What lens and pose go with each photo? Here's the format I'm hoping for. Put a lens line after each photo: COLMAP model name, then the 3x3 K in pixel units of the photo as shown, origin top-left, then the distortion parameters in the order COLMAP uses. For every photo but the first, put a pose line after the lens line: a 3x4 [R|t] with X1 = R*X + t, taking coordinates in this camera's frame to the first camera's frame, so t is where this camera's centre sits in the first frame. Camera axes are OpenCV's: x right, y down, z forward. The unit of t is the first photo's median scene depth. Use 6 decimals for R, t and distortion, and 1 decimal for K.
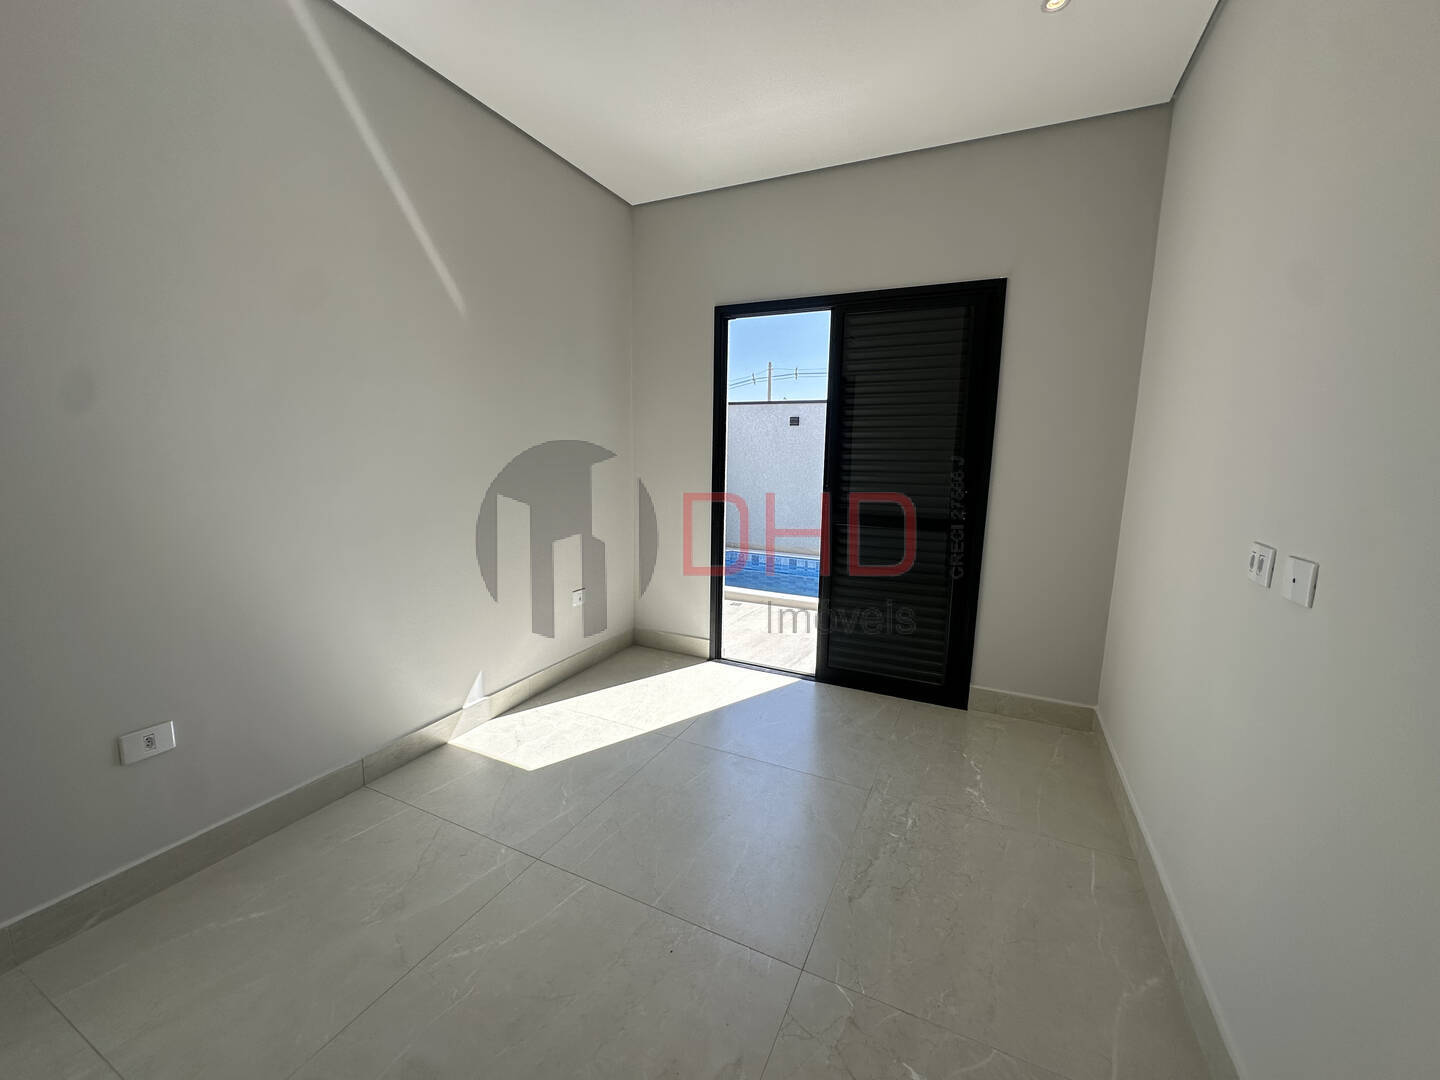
lens RADIAL K [[579.4, 0, 720.0], [0, 579.4, 540.0], [0, 0, 1]] dist [-0.001161, 0.000012]
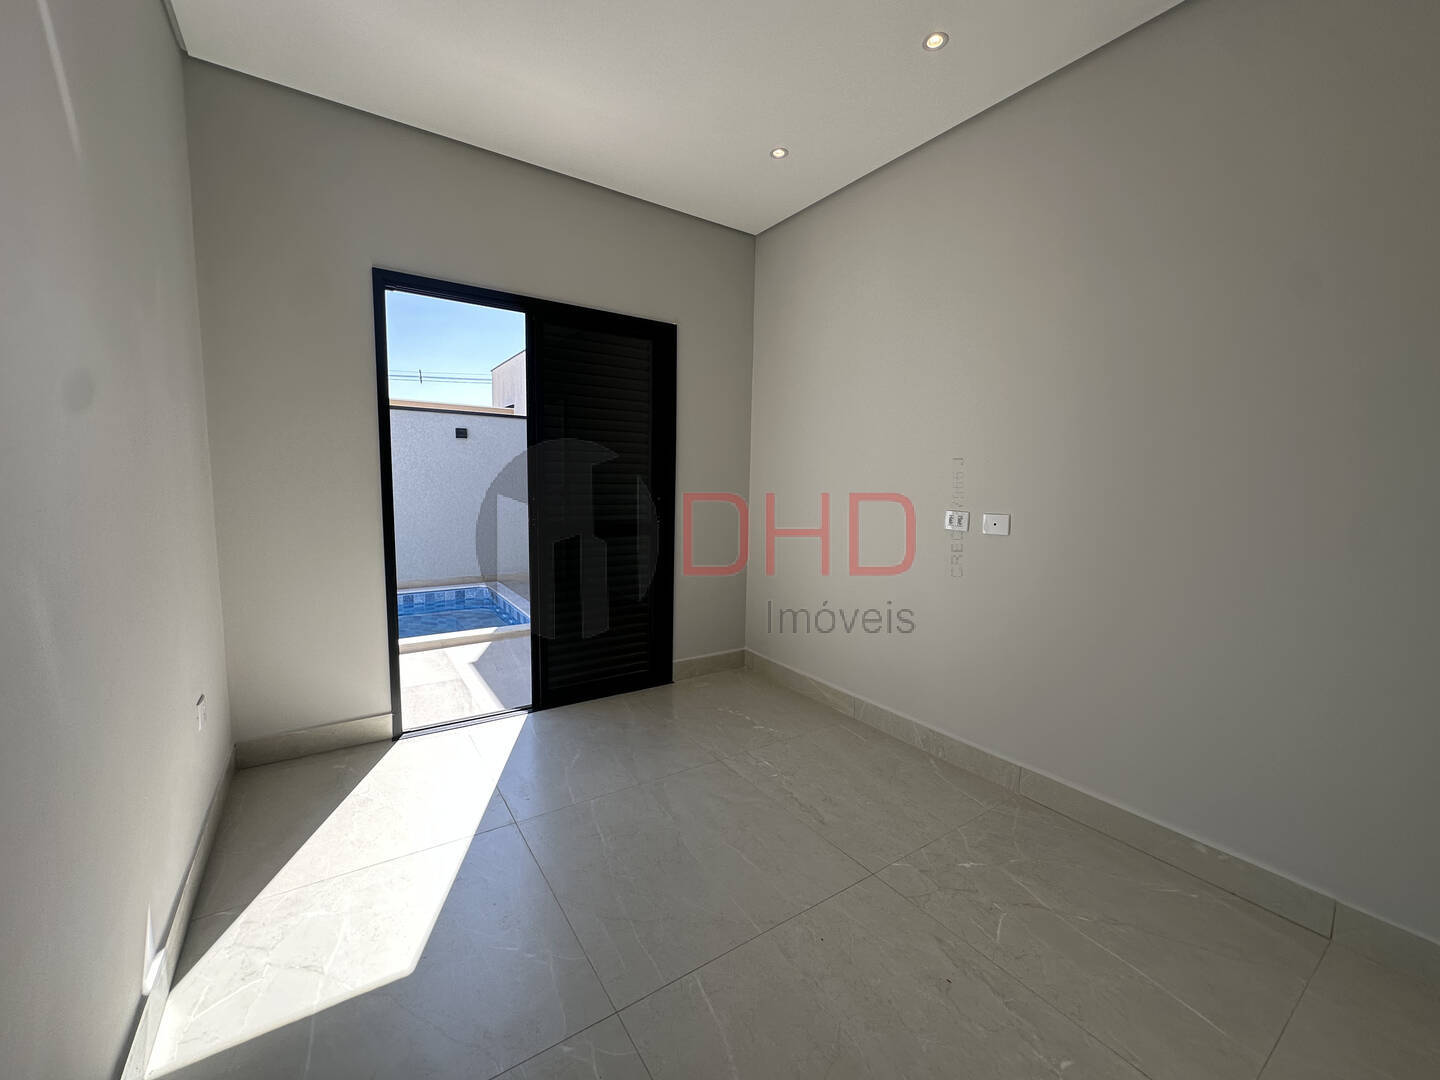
lens RADIAL K [[579.4, 0, 720.0], [0, 579.4, 540.0], [0, 0, 1]] dist [-0.001161, 0.000012]
pose [[0.511676, -0.104056, 0.852854, -0.480227], [0.122279, 0.991354, 0.047592, -0.037499], [-0.850433, 0.079934, 0.519976, 0.268877]]
